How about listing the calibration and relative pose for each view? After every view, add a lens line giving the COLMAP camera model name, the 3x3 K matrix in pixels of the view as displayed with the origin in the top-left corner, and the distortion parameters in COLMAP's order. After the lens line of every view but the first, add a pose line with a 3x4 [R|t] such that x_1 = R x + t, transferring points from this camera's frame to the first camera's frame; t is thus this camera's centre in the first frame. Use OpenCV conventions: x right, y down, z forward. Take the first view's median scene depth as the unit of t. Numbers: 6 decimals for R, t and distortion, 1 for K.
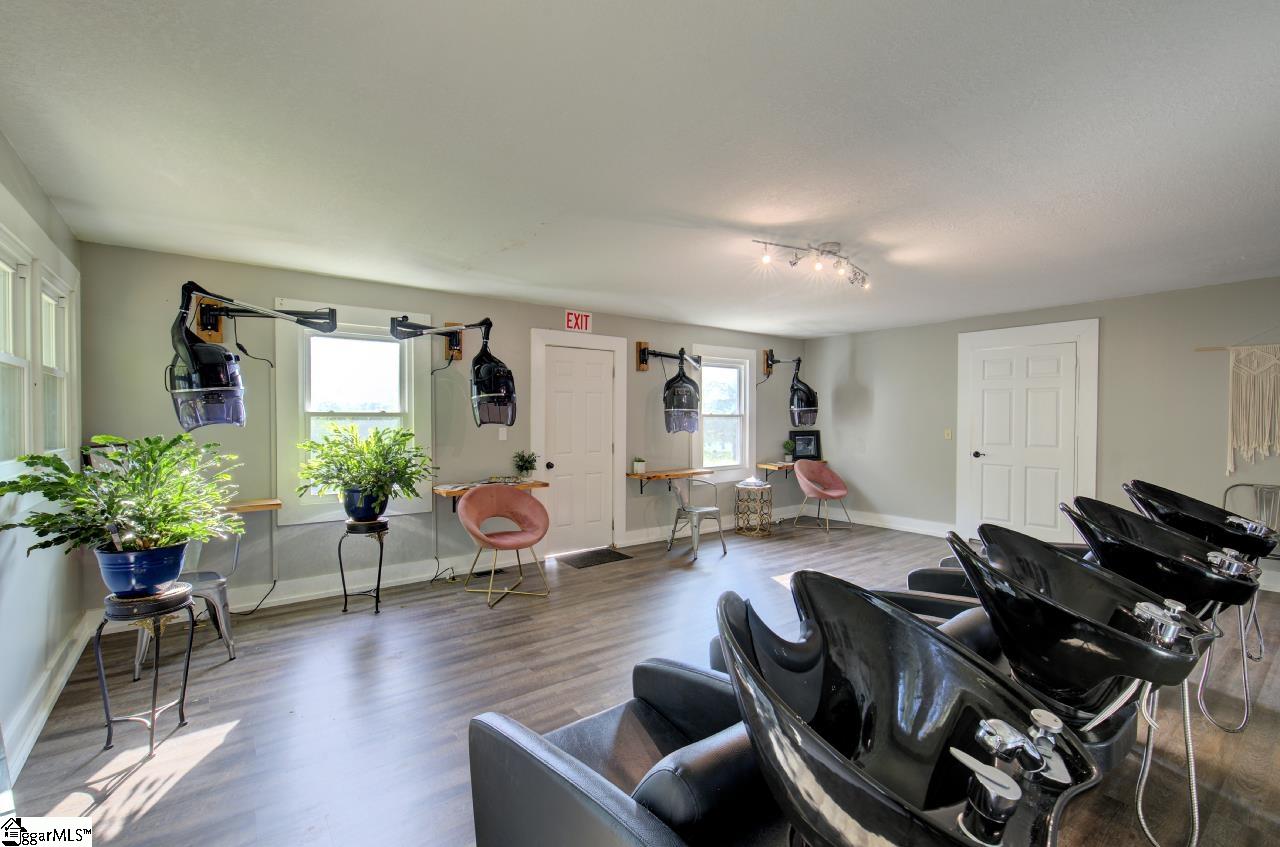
lens RADIAL K [[559.4, 0, 640.0], [0, 559.4, 423.5], [0, 0, 1]] dist [-0.002191, 0.000058]
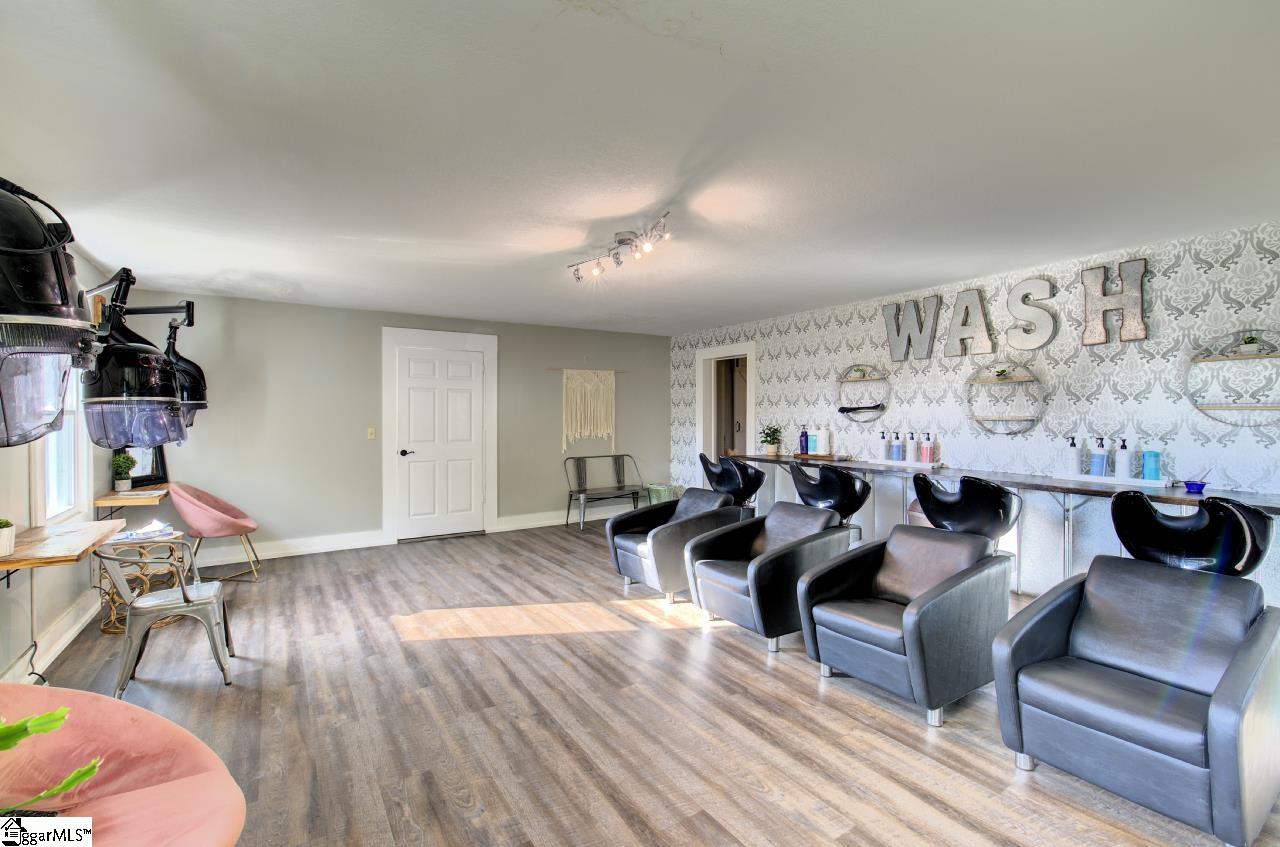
lens RADIAL K [[559.4, 0, 640.0], [0, 559.4, 423.5], [0, 0, 1]] dist [-0.002191, 0.000058]
pose [[0.080840, -0.016506, 0.996590, -0.401526], [0.010273, 0.999824, 0.015726, -0.008290], [-0.996674, 0.008967, 0.080995, 0.578191]]
